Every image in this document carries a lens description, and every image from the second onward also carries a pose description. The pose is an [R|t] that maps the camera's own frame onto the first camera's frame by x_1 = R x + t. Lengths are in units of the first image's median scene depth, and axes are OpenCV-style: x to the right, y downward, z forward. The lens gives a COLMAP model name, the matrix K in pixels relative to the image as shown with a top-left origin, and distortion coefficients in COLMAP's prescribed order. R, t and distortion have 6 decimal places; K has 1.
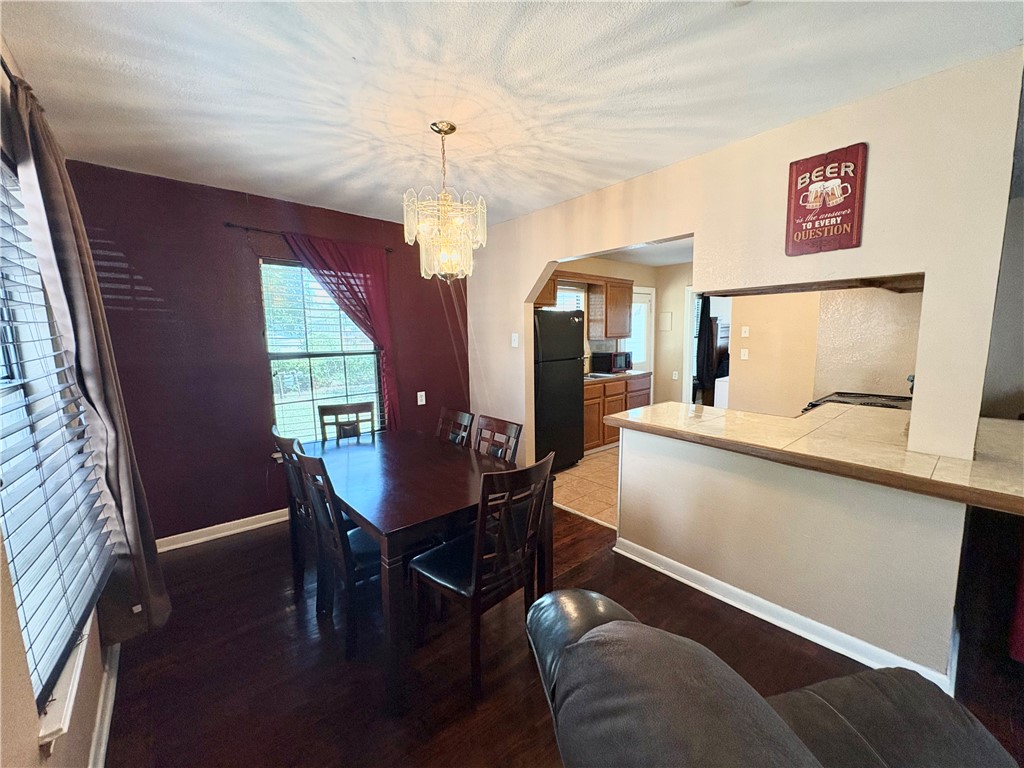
lens RADIAL K [[408.5, 0, 512.0], [0, 408.5, 384.0], [0, 0, 1]] dist [0.000644, 0.000009]
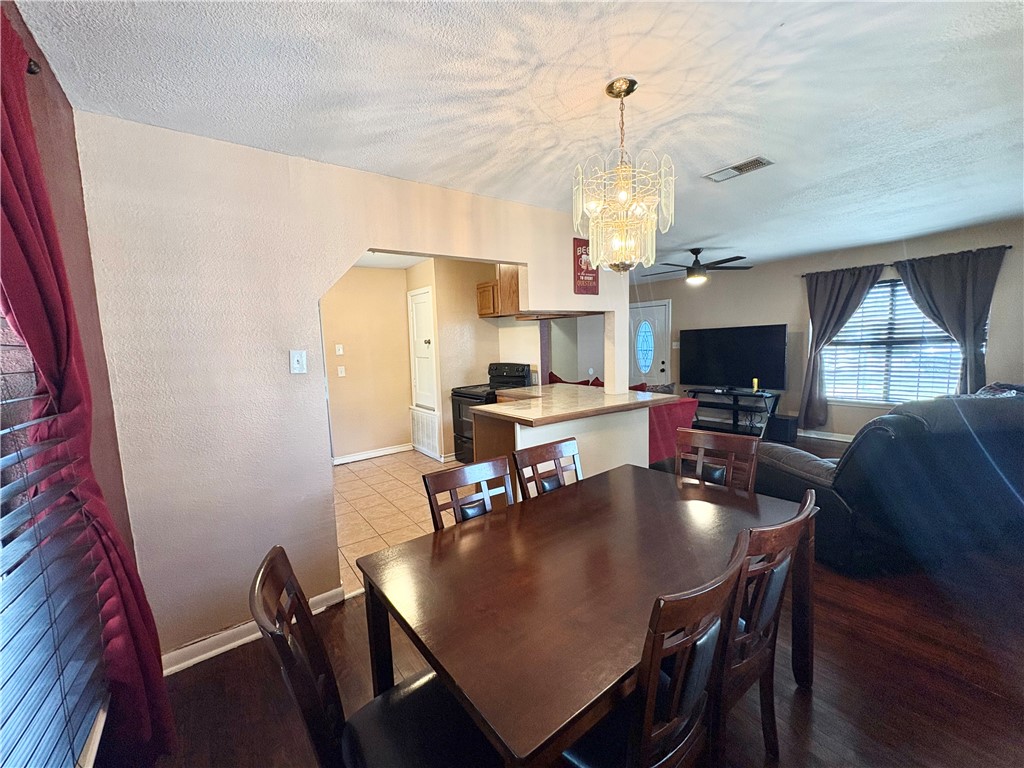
lens RADIAL K [[408.5, 0, 512.0], [0, 408.5, 384.0], [0, 0, 1]] dist [0.000644, 0.000009]
pose [[0.066476, -0.093567, 0.993391, -0.809437], [0.163040, 0.983231, 0.081699, -0.106493], [-0.984377, 0.156532, 0.080617, 0.948139]]
